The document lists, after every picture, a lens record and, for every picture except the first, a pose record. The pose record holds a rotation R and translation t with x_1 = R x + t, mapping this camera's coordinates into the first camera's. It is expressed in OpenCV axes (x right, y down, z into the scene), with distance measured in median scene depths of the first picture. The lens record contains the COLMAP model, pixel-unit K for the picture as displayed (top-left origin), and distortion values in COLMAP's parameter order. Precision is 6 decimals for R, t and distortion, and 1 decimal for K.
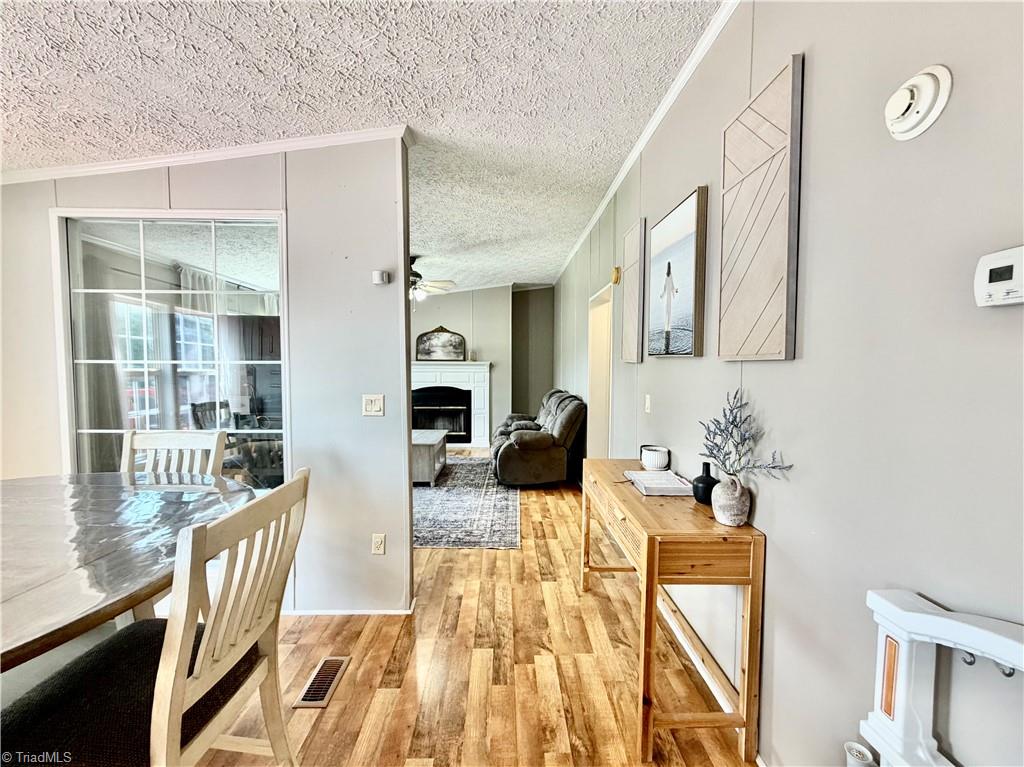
lens RADIAL K [[408.0, 0, 512.0], [0, 408.0, 383.5], [0, 0, 1]] dist [0.000589, 0.000197]
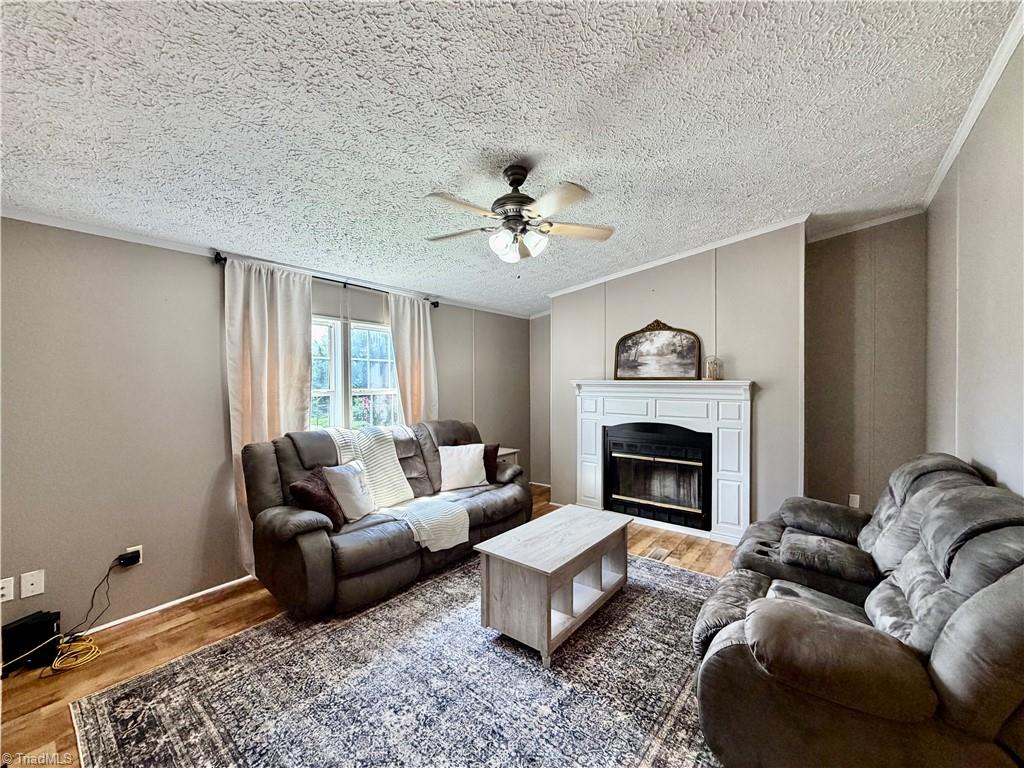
lens RADIAL K [[408.0, 0, 512.0], [0, 408.0, 384.0], [0, 0, 1]] dist [0.000589, 0.000197]
pose [[0.773327, -0.000507, -0.634007, 0.038312], [-0.025743, 0.999150, -0.032199, -0.024442], [0.633484, 0.041221, 0.772657, 0.415788]]
